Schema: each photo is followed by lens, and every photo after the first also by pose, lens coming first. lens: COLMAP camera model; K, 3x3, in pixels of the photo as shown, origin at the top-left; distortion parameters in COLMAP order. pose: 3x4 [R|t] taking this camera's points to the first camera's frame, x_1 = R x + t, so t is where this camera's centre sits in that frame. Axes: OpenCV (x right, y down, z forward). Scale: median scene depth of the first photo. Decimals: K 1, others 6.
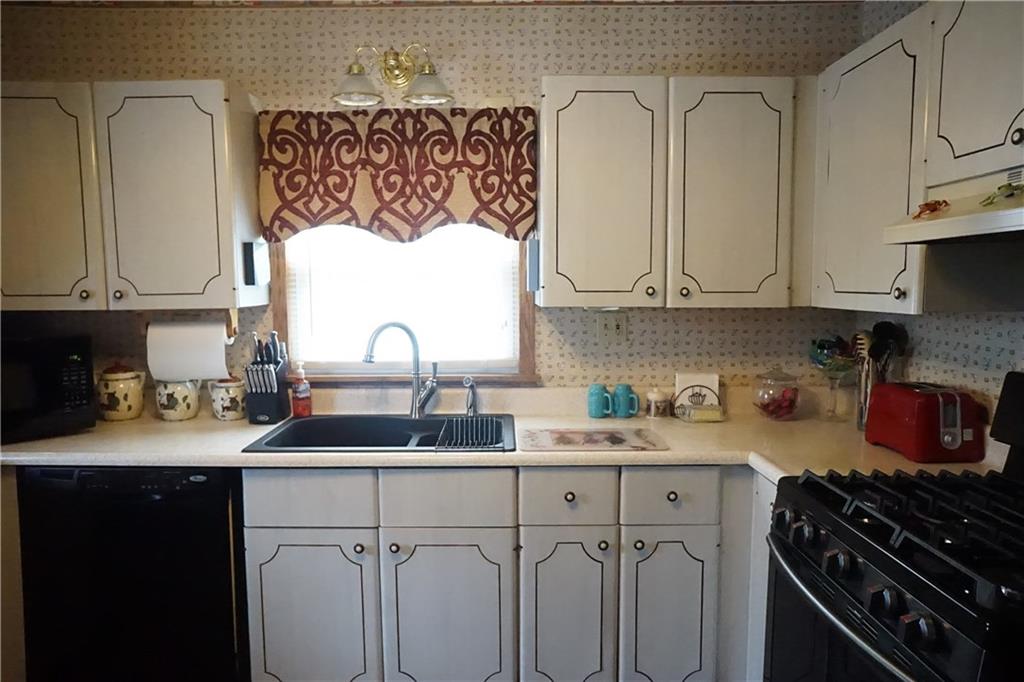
lens RADIAL K [[683.7, 0, 493.1], [0, 683.7, 342.6], [0, 0, 1]] dist [-0.059412, 0.054388]
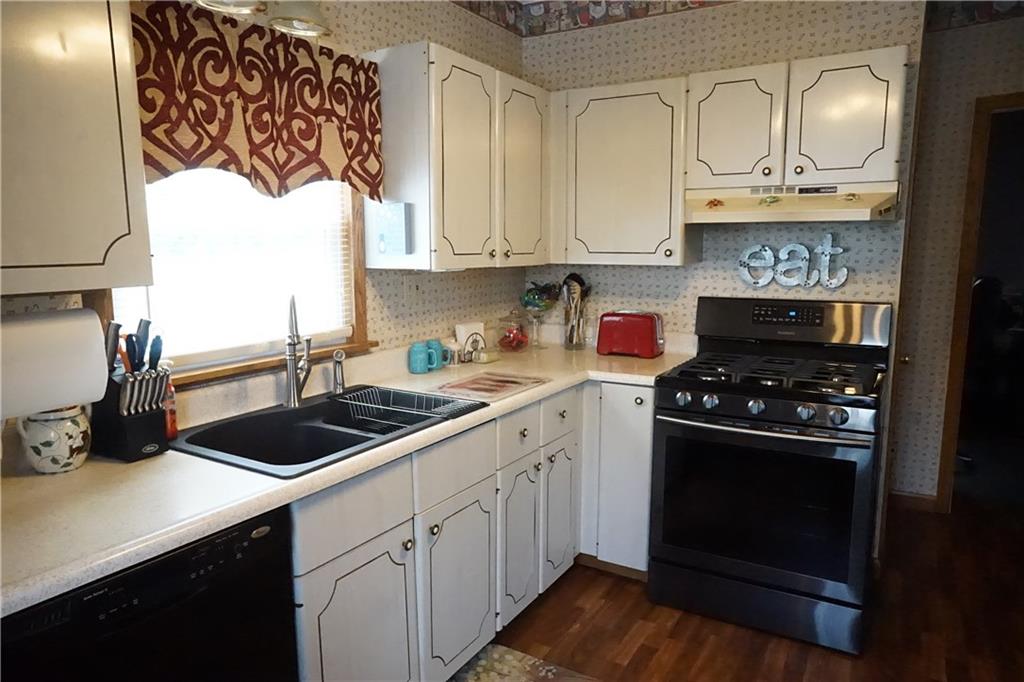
lens RADIAL K [[683.7, 0, 507.3], [0, 683.7, 344.7], [0, 0, 1]] dist [-0.059412, 0.054388]
pose [[0.507634, -0.121778, 0.852923, -0.718326], [0.073153, 0.992478, 0.098165, -0.031198], [-0.858461, 0.012561, 0.512724, 0.350467]]
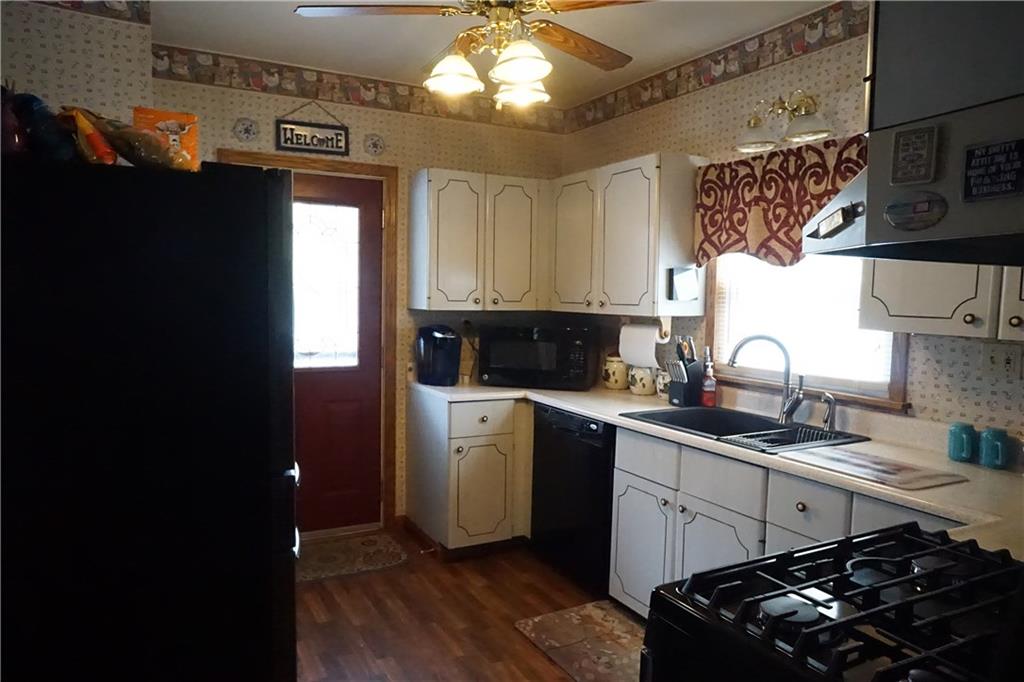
lens RADIAL K [[683.7, 0, 513.3], [0, 683.7, 342.3], [0, 0, 1]] dist [-0.059412, 0.054388]
pose [[0.496922, 0.077196, -0.864355, 0.636185], [-0.101556, 0.994365, 0.030422, -0.010477], [0.861832, 0.072663, 0.501961, 0.059712]]
